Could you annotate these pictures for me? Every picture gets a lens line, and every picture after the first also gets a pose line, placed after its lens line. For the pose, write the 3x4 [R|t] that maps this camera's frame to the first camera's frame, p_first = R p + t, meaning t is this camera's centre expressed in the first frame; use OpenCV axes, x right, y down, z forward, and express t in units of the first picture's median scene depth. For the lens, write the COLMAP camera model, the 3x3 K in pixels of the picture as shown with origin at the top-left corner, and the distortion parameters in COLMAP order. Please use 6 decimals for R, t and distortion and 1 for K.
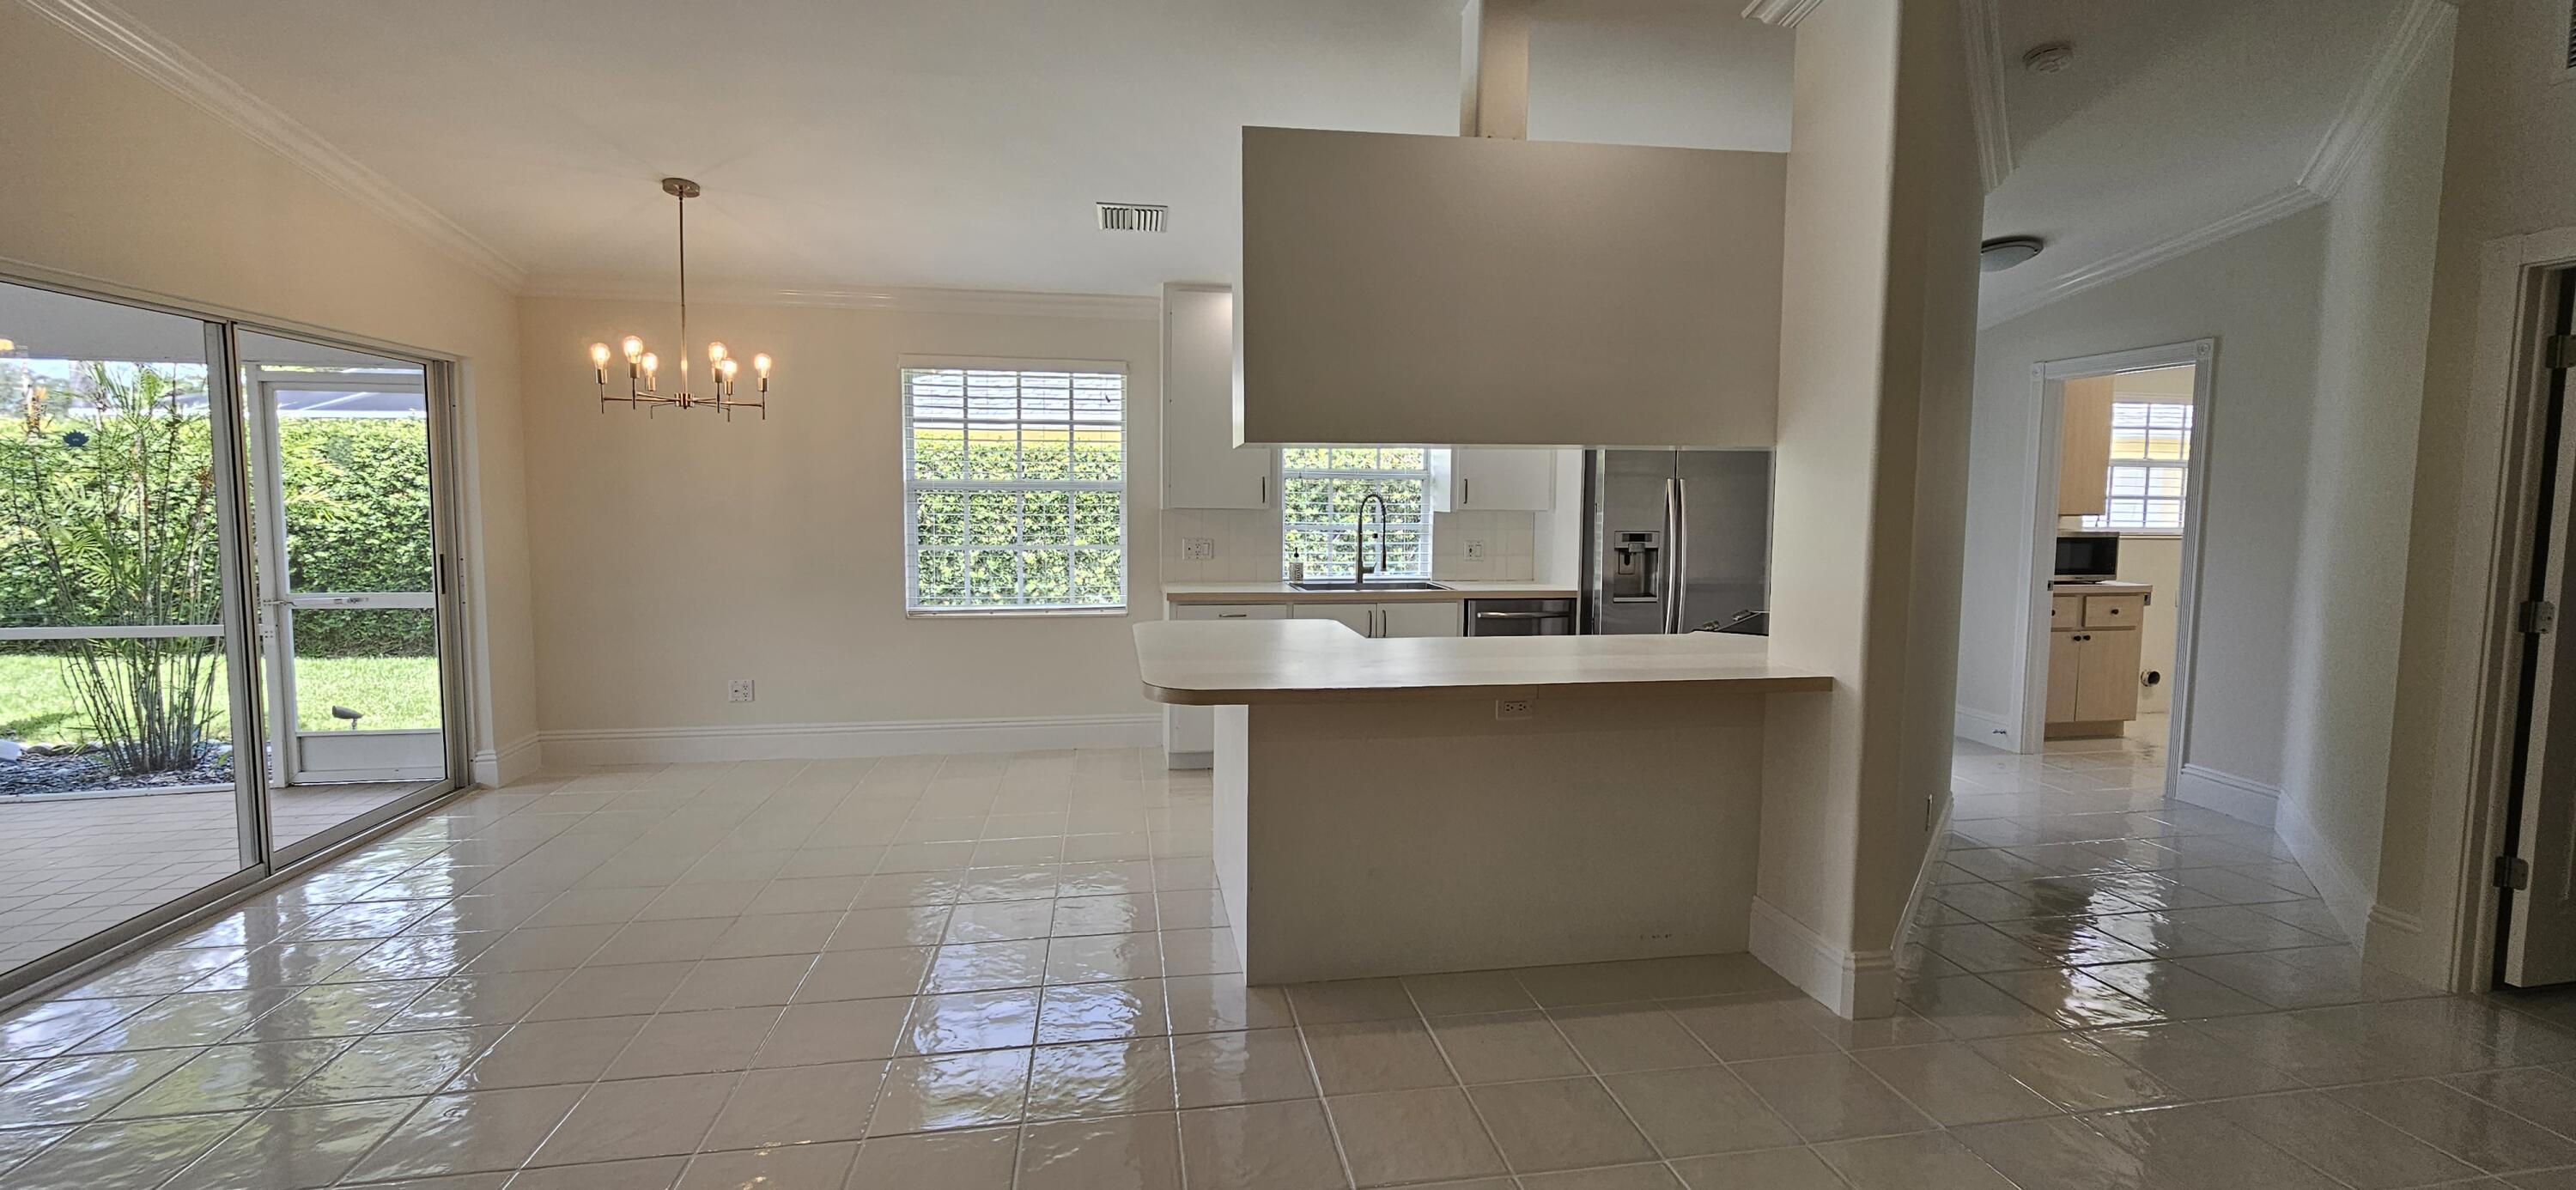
lens RADIAL K [[1094.2, 0, 1280.1], [0, 1094.2, 577.1], [0, 0, 1]] dist [-0.001041, 0.000509]
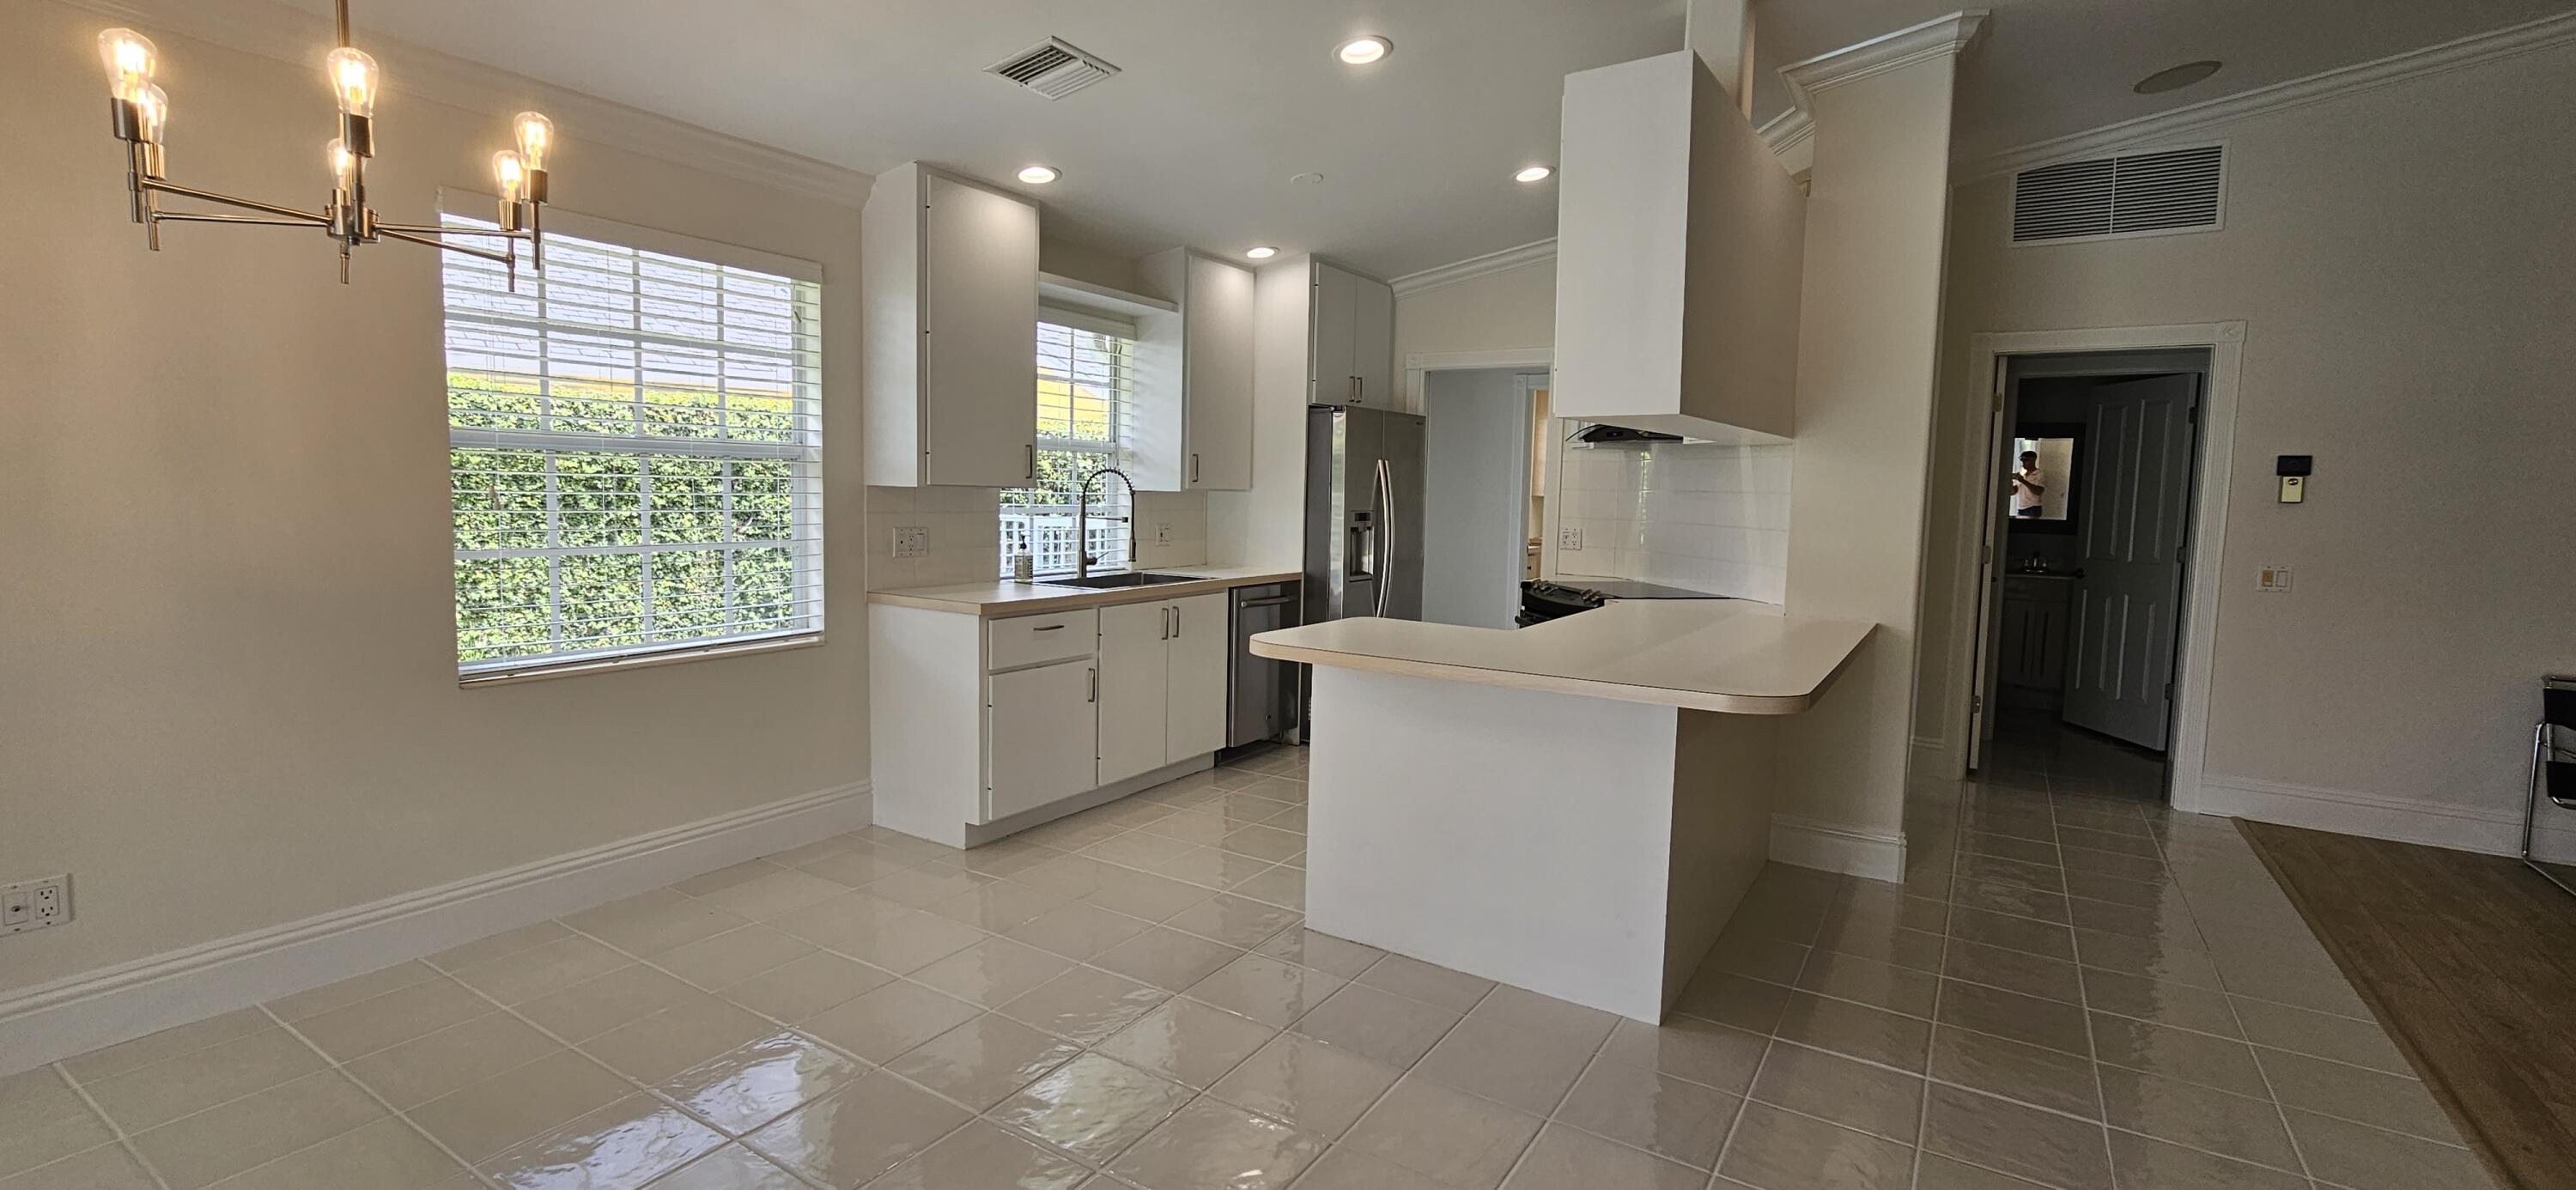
lens RADIAL K [[1094.2, 0, 1280.1], [0, 1094.2, 577.1], [0, 0, 1]] dist [-0.001041, 0.000509]
pose [[0.663727, -0.051164, 0.746223, -0.454265], [0.039558, 0.998663, 0.033288, -0.016273], [-0.746928, 0.007425, 0.664863, 0.343495]]
